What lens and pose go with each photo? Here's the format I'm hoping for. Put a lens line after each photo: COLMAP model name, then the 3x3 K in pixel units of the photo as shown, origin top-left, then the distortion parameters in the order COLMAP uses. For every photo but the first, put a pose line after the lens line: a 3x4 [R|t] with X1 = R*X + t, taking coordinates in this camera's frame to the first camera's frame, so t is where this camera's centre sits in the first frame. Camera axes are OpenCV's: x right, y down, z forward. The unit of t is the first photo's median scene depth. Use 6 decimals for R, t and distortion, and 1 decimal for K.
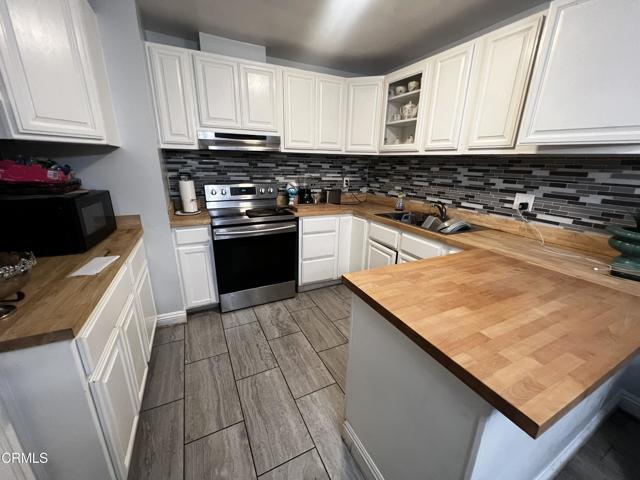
lens RADIAL K [[255.8, 0, 320.0], [0, 255.8, 240.0], [0, 0, 1]] dist [-0.000425, 0.000040]
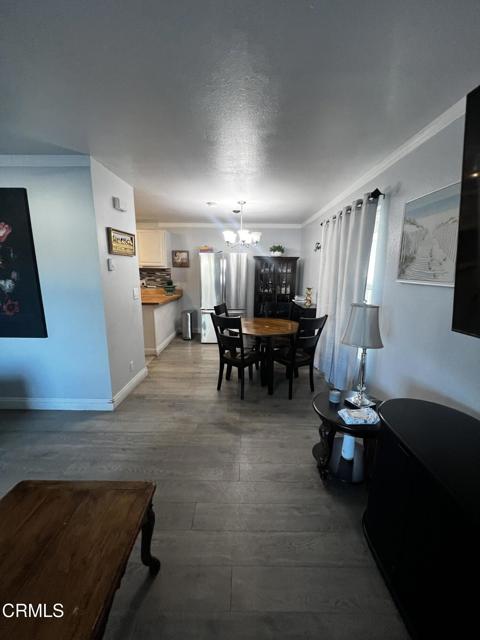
lens RADIAL K [[255.8, 0, 240.0], [0, 255.8, 320.0], [0, 0, 1]] dist [-0.000425, 0.000040]
pose [[0.451353, -0.193434, 0.871128, -1.231513], [0.263743, 0.961526, 0.076855, 0.303642], [-0.852479, 0.195065, 0.485005, -1.197081]]
